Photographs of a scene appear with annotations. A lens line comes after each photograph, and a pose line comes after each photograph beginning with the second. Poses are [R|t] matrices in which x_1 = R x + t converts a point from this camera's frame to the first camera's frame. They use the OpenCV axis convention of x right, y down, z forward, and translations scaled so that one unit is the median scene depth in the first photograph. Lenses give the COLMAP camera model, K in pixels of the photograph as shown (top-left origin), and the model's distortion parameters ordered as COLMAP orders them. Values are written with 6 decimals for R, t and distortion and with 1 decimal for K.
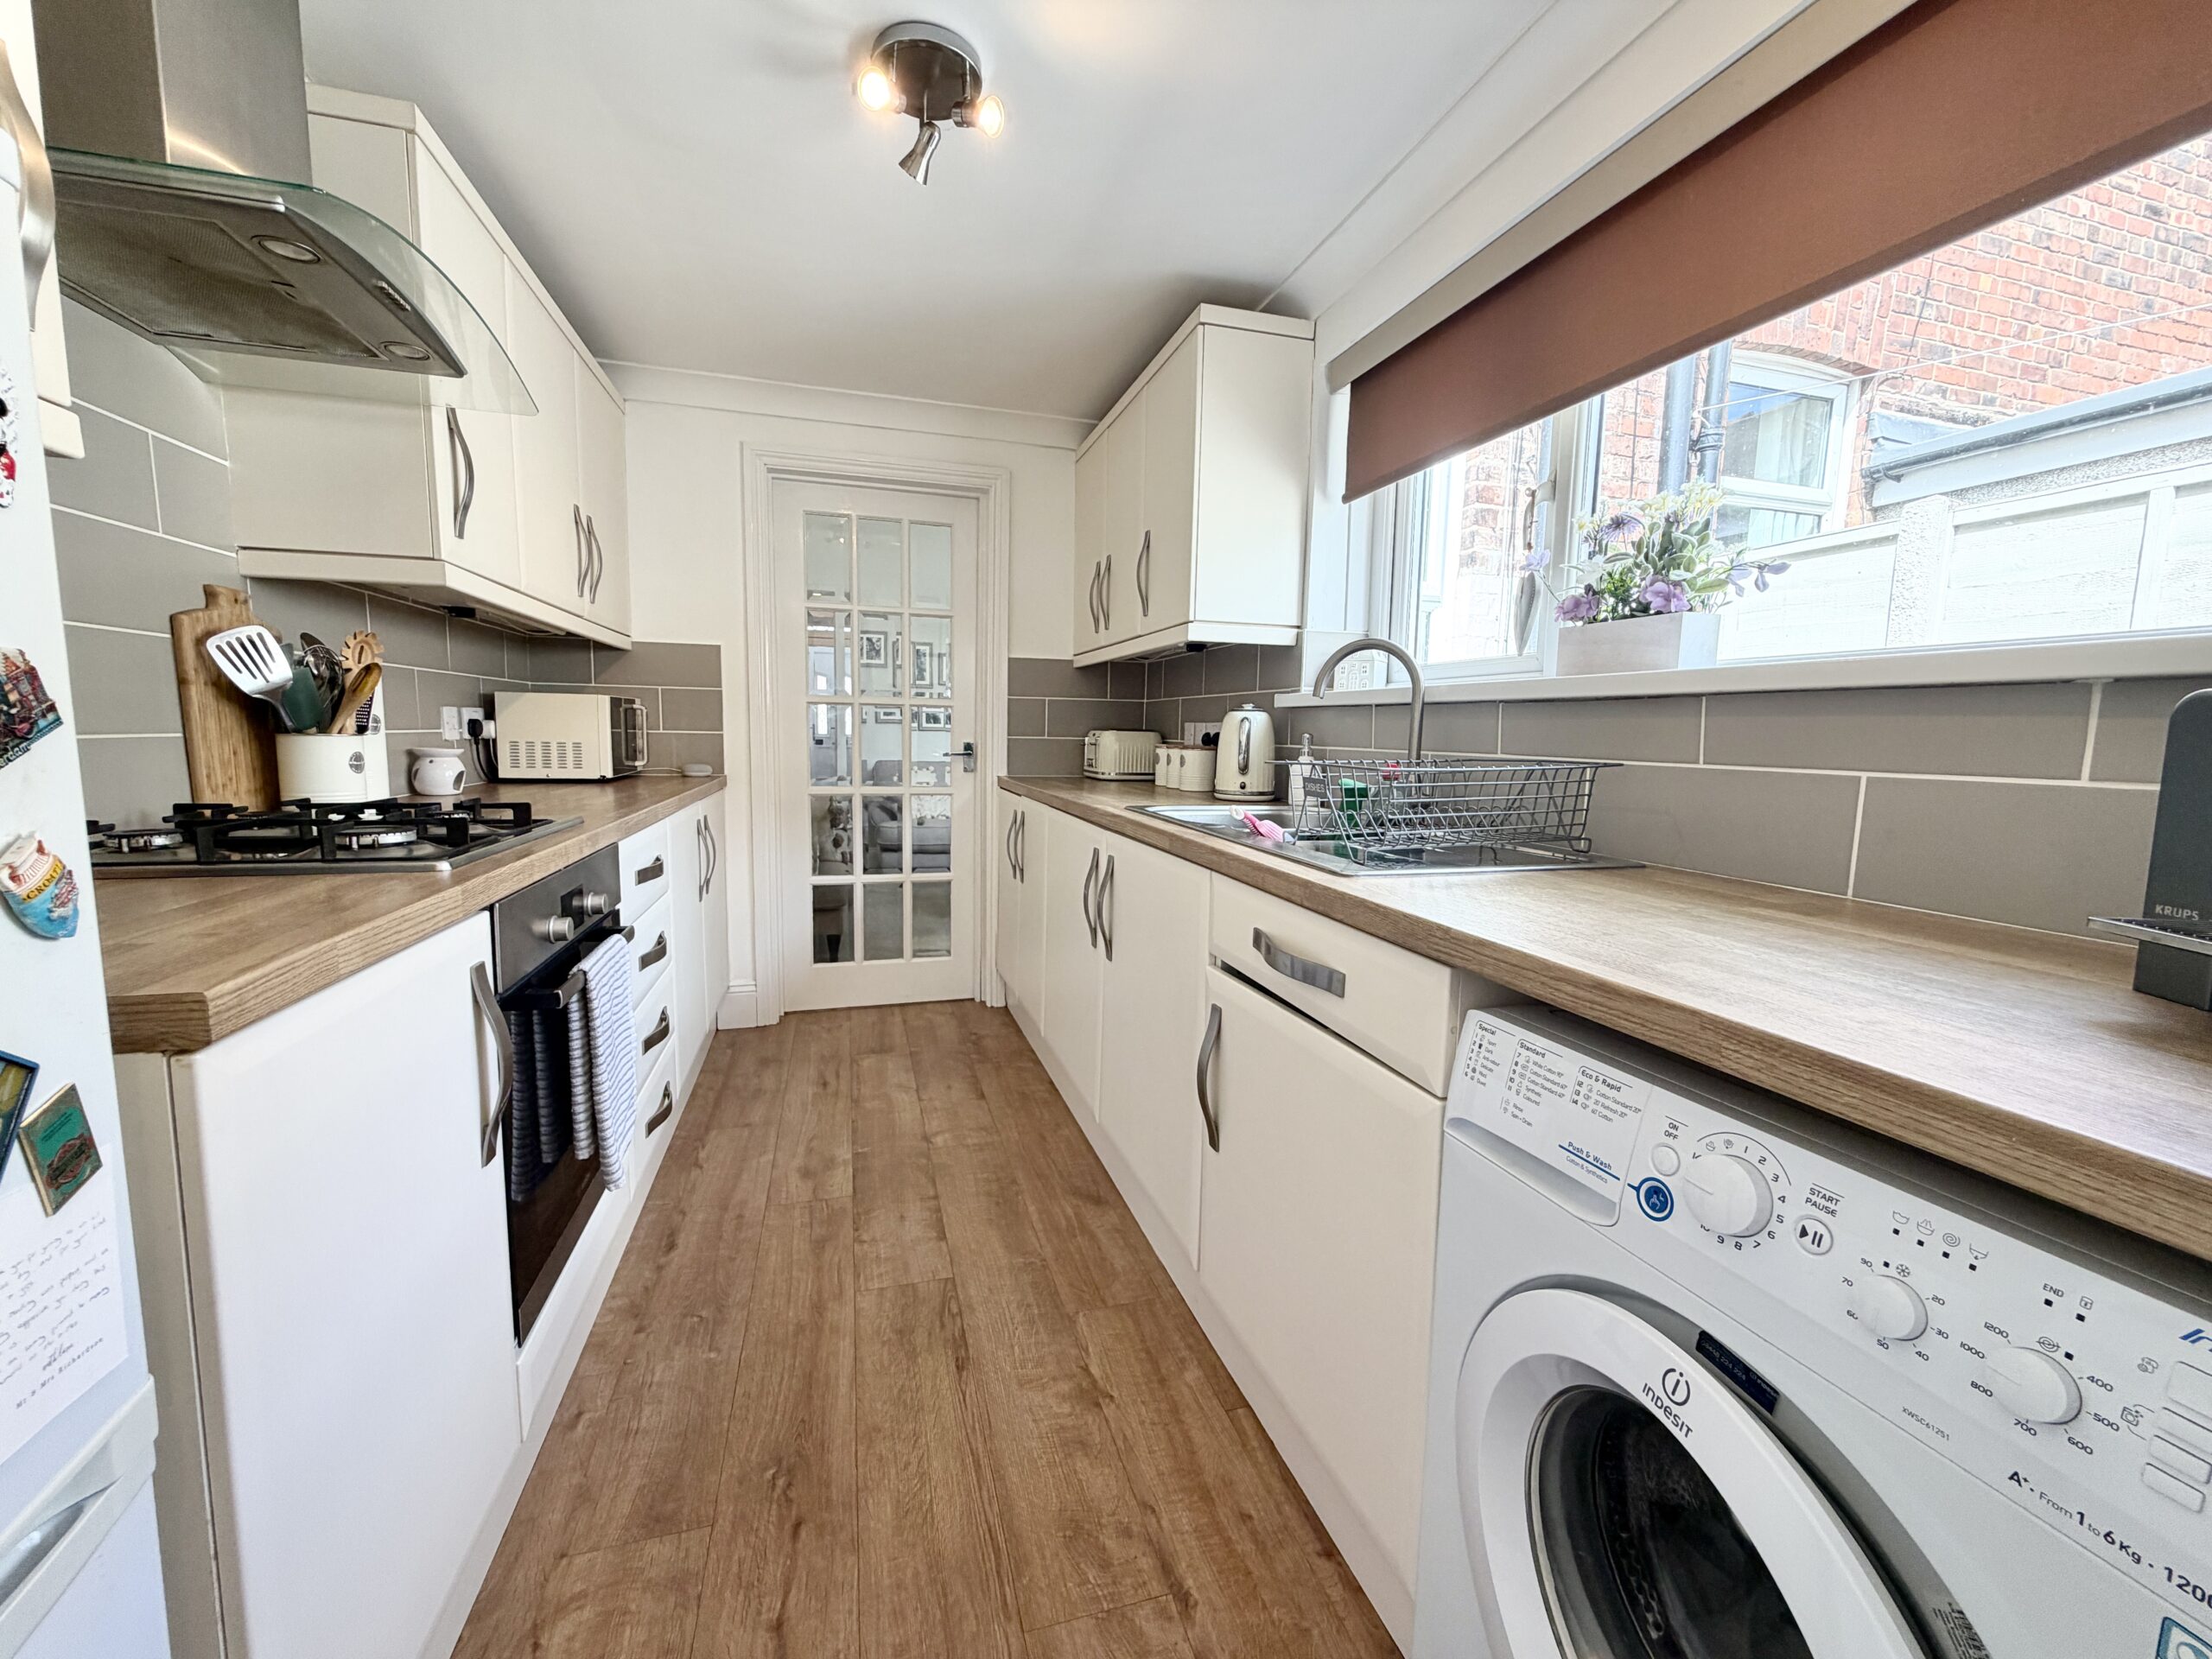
lens RADIAL K [[872.8, 0, 1097.6], [0, 872.8, 826.6], [0, 0, 1]] dist [-0.001022, -0.000130]
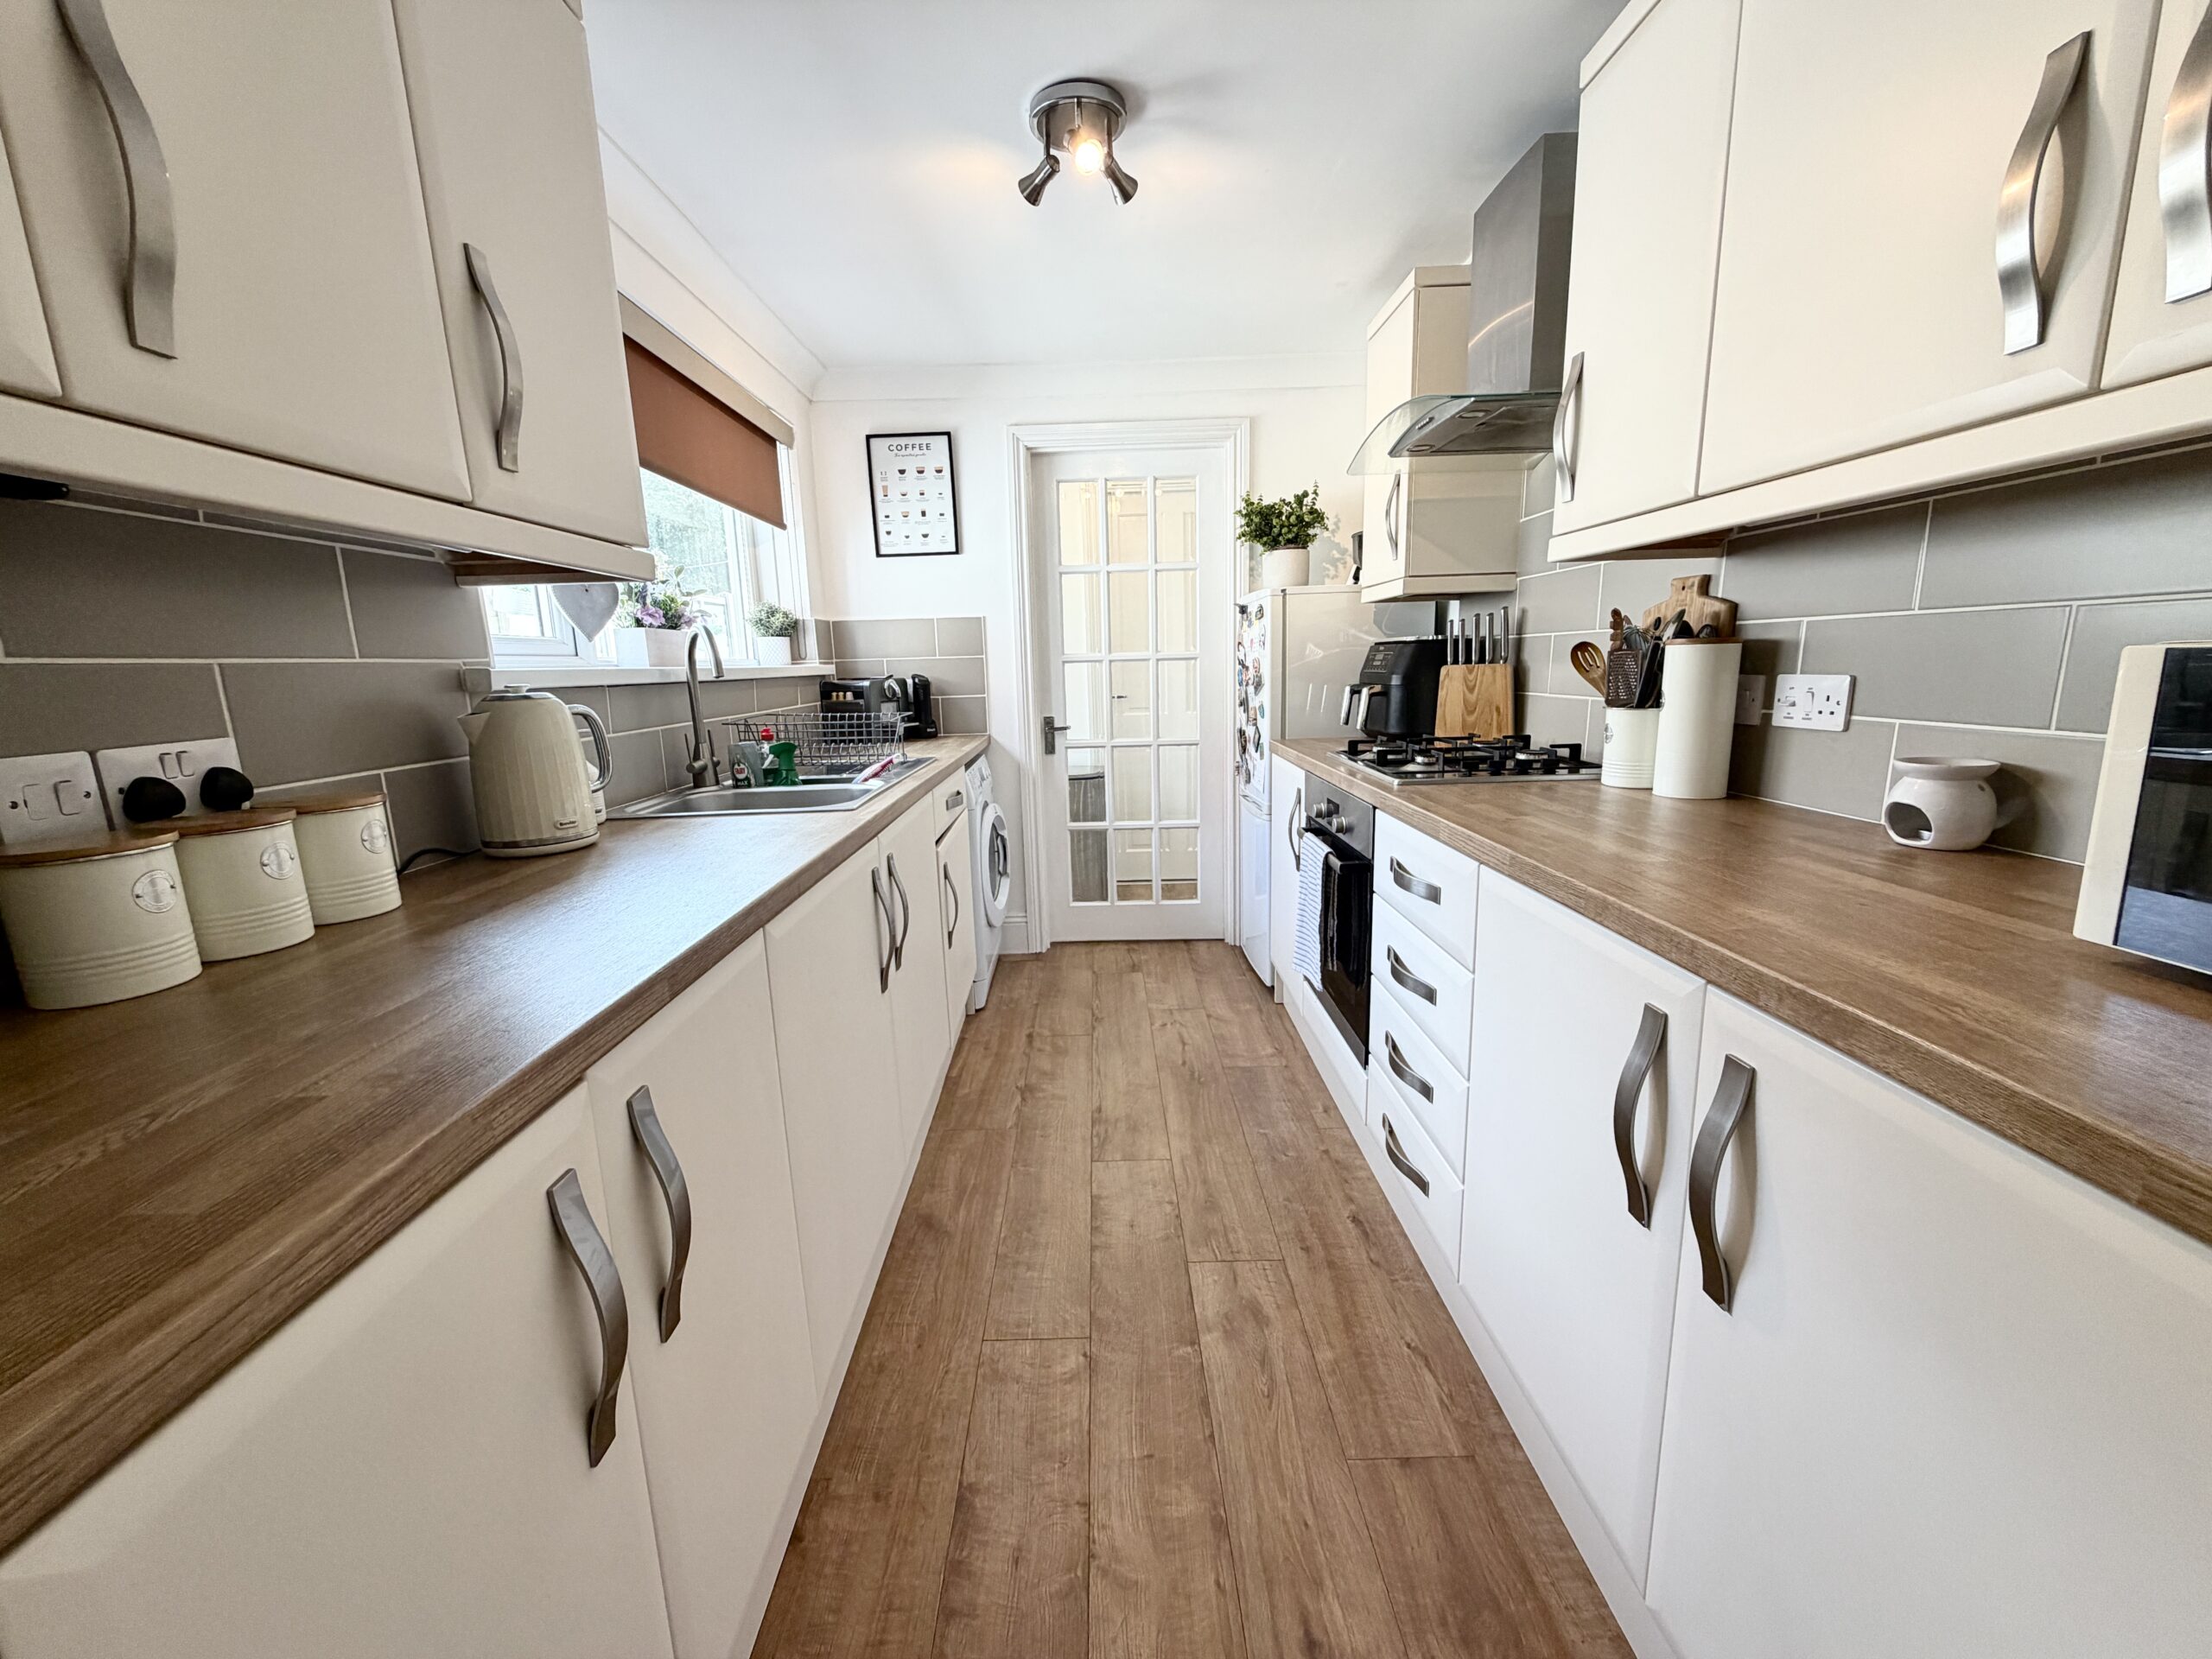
lens RADIAL K [[872.8, 0, 1097.6], [0, 872.8, 826.6], [0, 0, 1]] dist [-0.001022, -0.000130]
pose [[-0.962079, -0.040282, 0.269781, -0.450885], [0.041543, 0.955860, 0.290872, -0.257948], [-0.269590, 0.291050, -0.917939, 1.857803]]
